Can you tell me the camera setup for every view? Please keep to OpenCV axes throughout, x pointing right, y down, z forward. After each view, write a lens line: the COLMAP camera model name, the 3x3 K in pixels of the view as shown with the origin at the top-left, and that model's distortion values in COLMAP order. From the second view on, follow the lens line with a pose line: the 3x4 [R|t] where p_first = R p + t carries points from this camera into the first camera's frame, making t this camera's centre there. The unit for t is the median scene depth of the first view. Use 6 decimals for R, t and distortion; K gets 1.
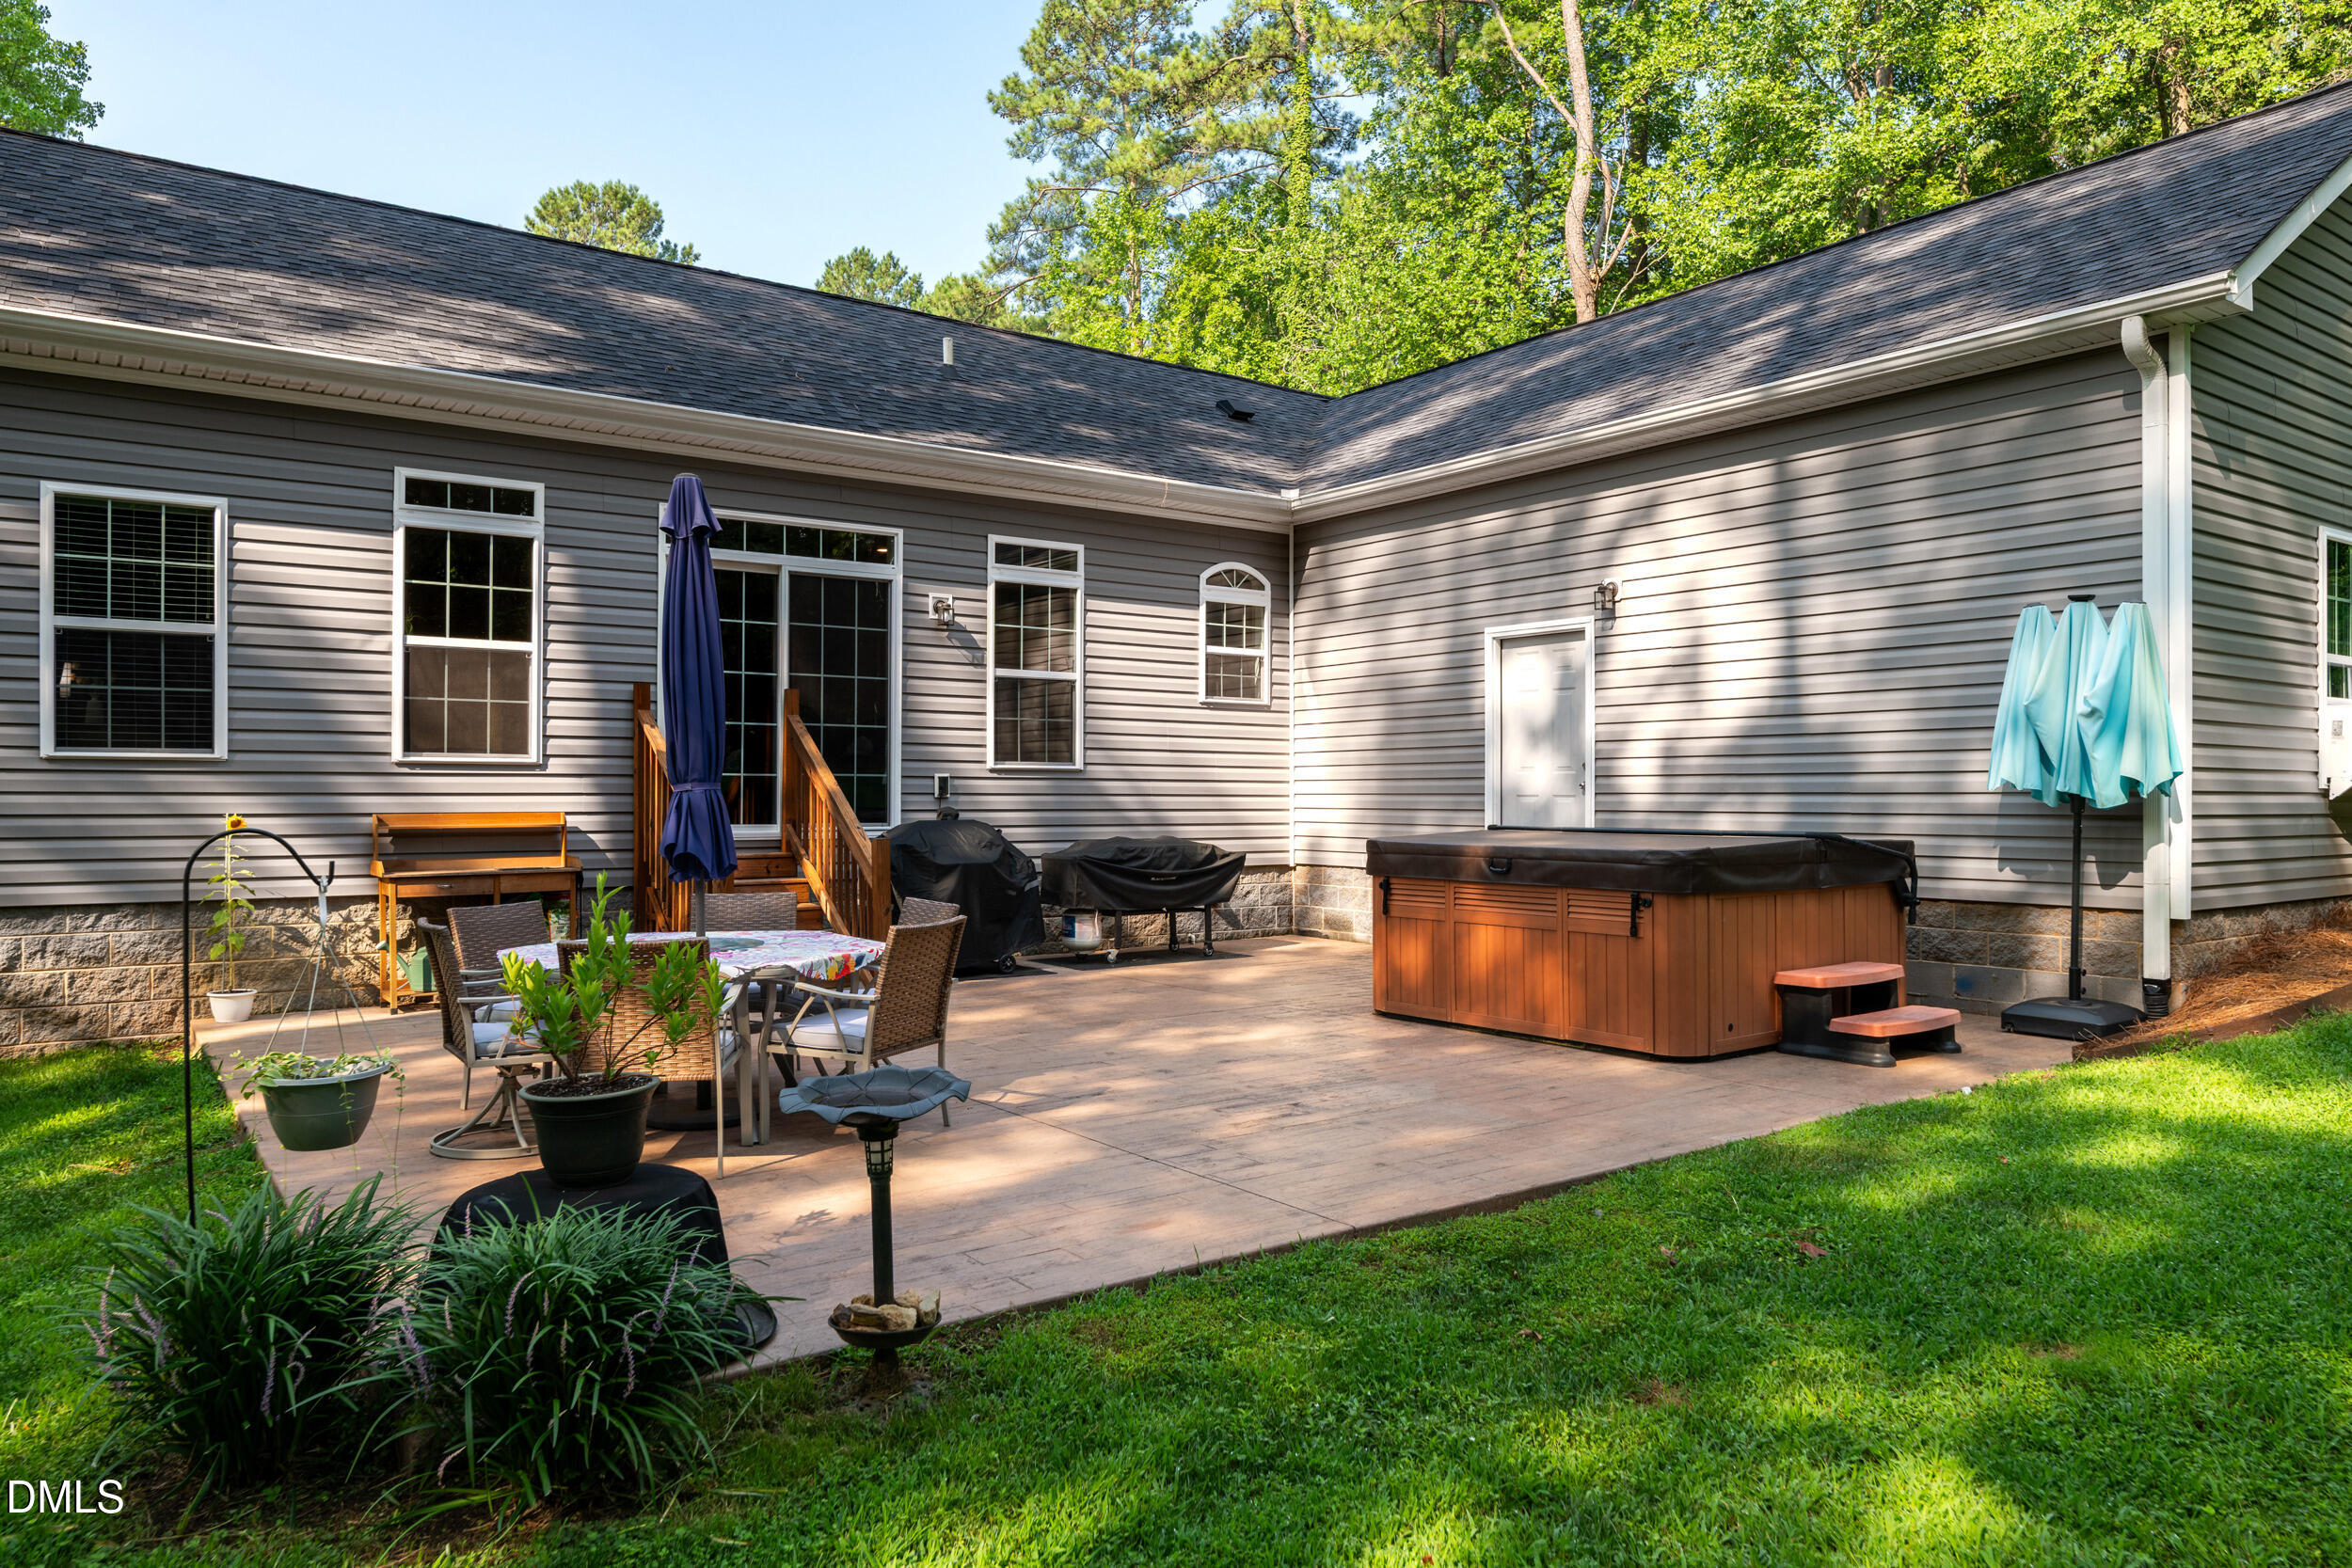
lens RADIAL K [[1533.5, 0, 1176.0], [0, 1533.5, 784.0], [0, 0, 1]] dist [-0.004641, 0.029711]
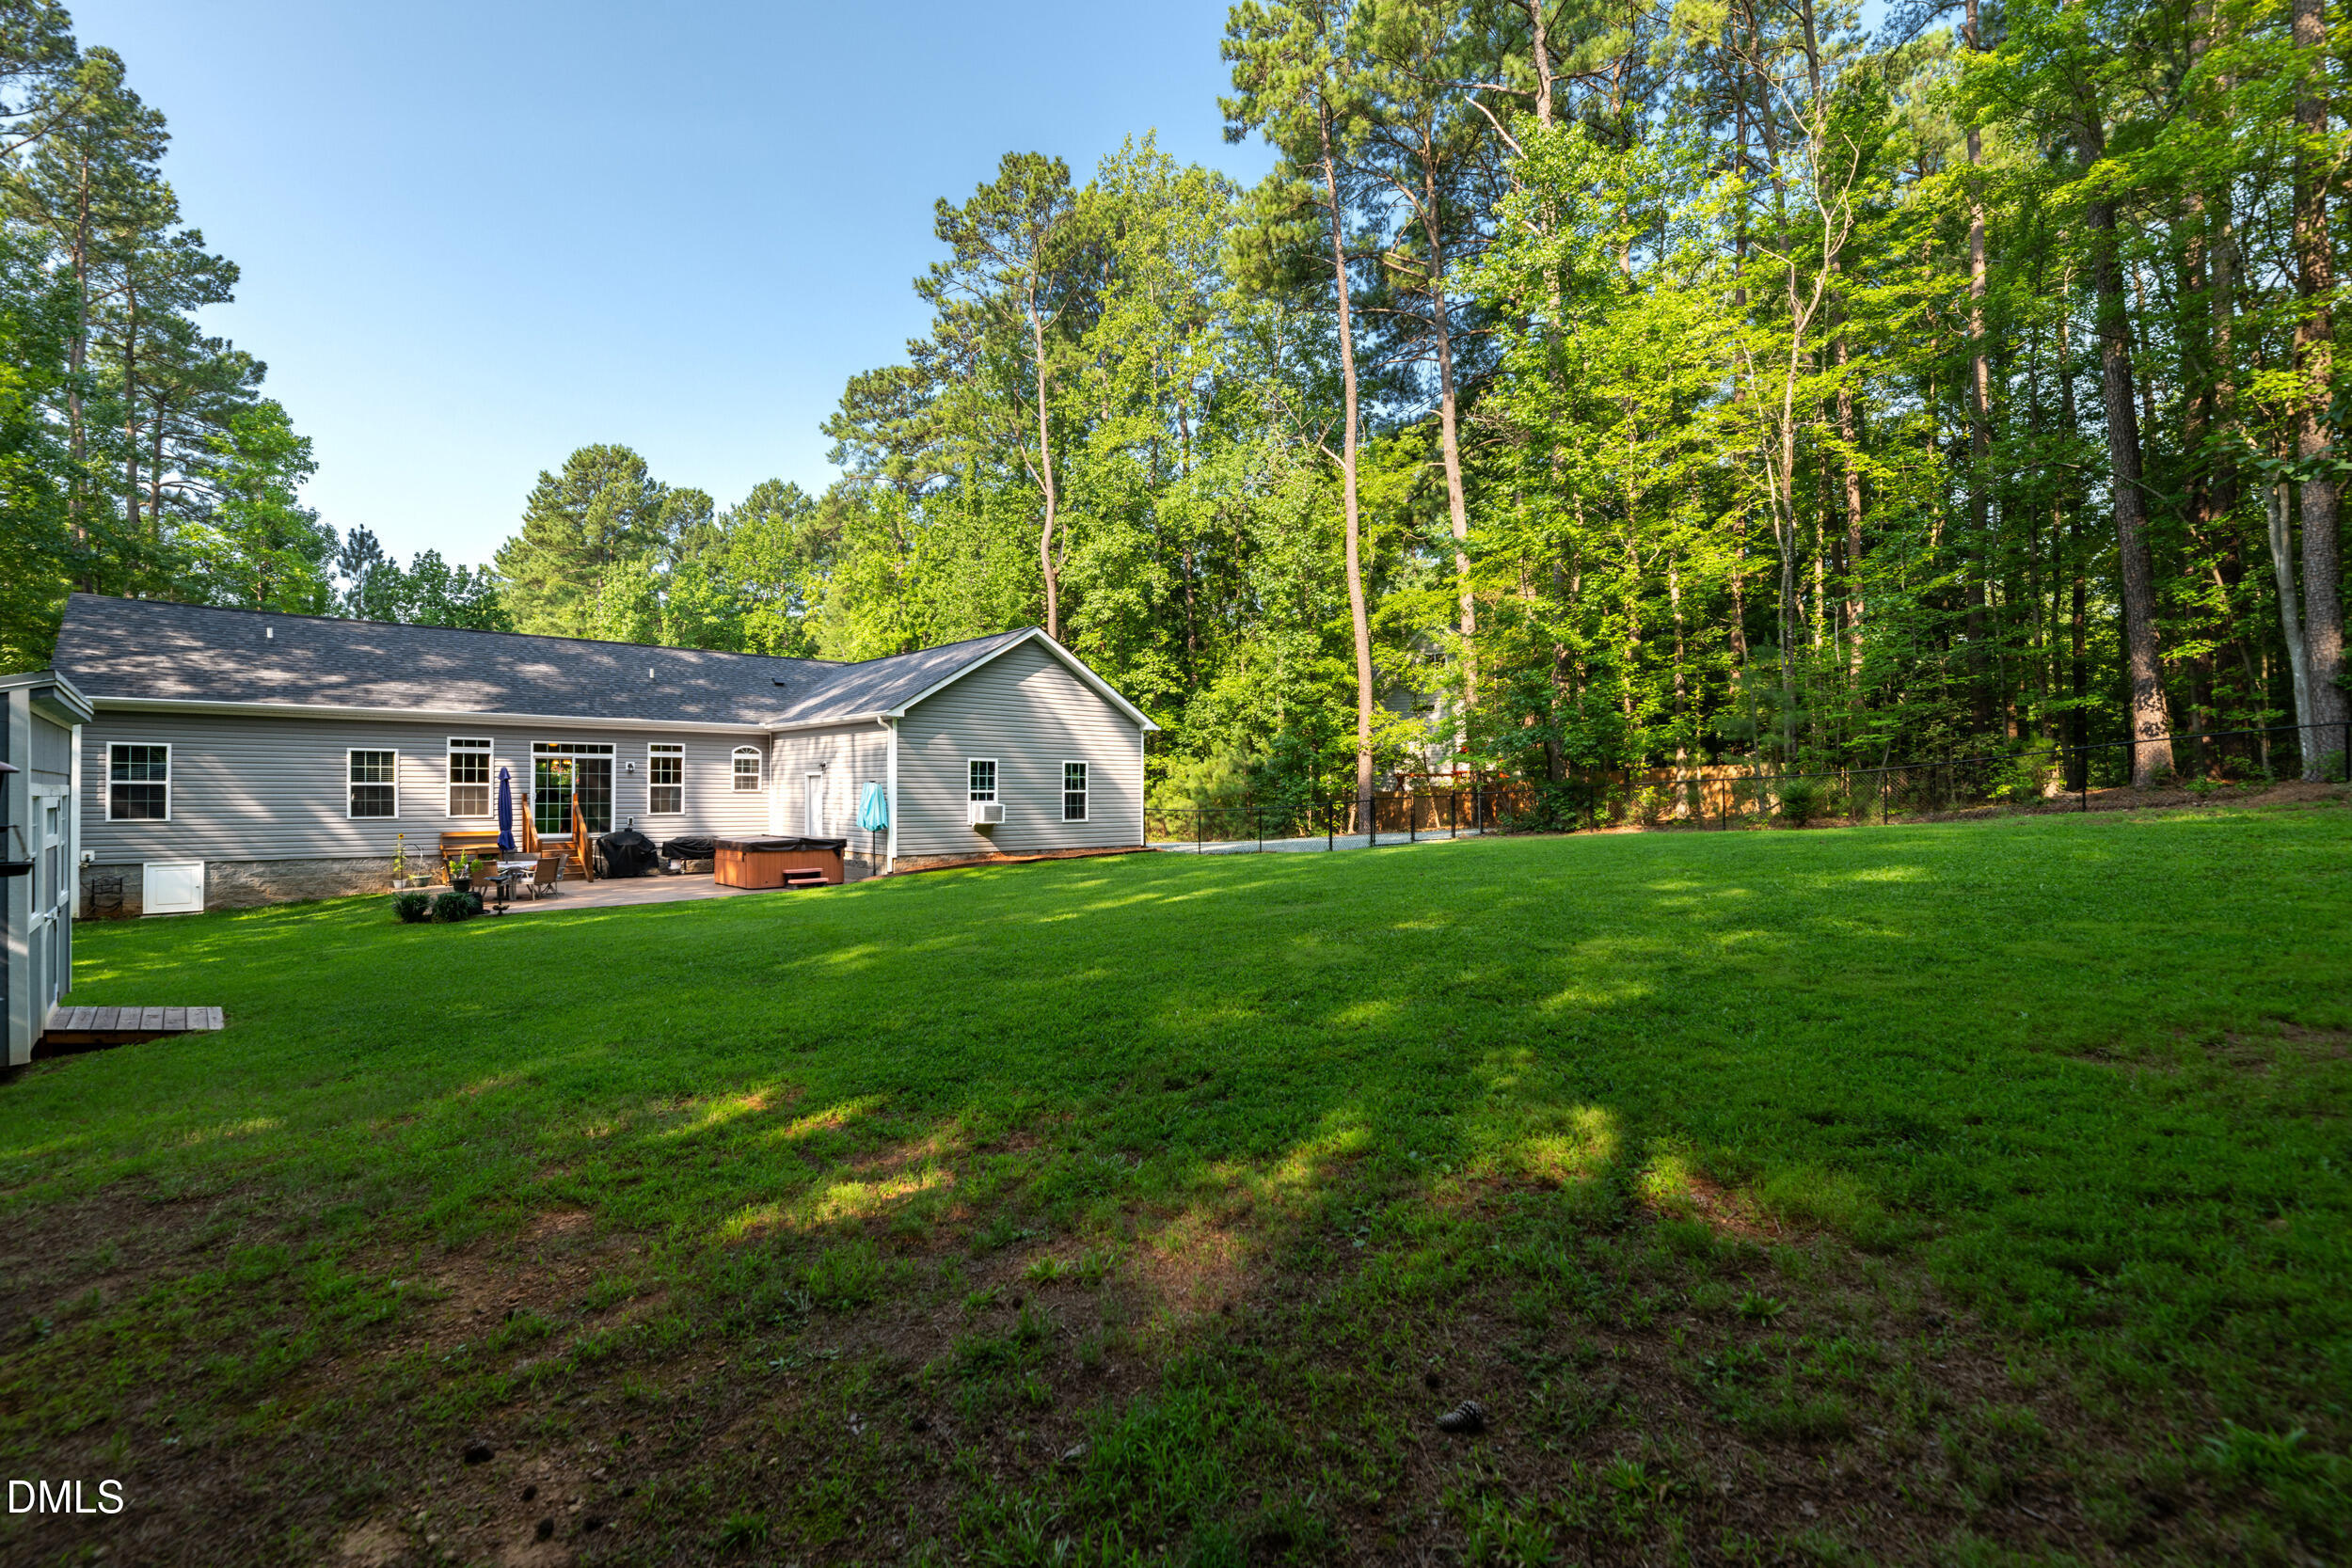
lens RADIAL K [[1031.8, 0, 1176.0], [0, 1031.8, 784.0], [0, 0, 1]] dist [0.000537, -0.000102]
pose [[0.993682, 0.000999, 0.112226, 0.734910], [-0.001117, 0.999999, 0.000985, -0.078568], [-0.112225, -0.001104, 0.993682, -1.279504]]
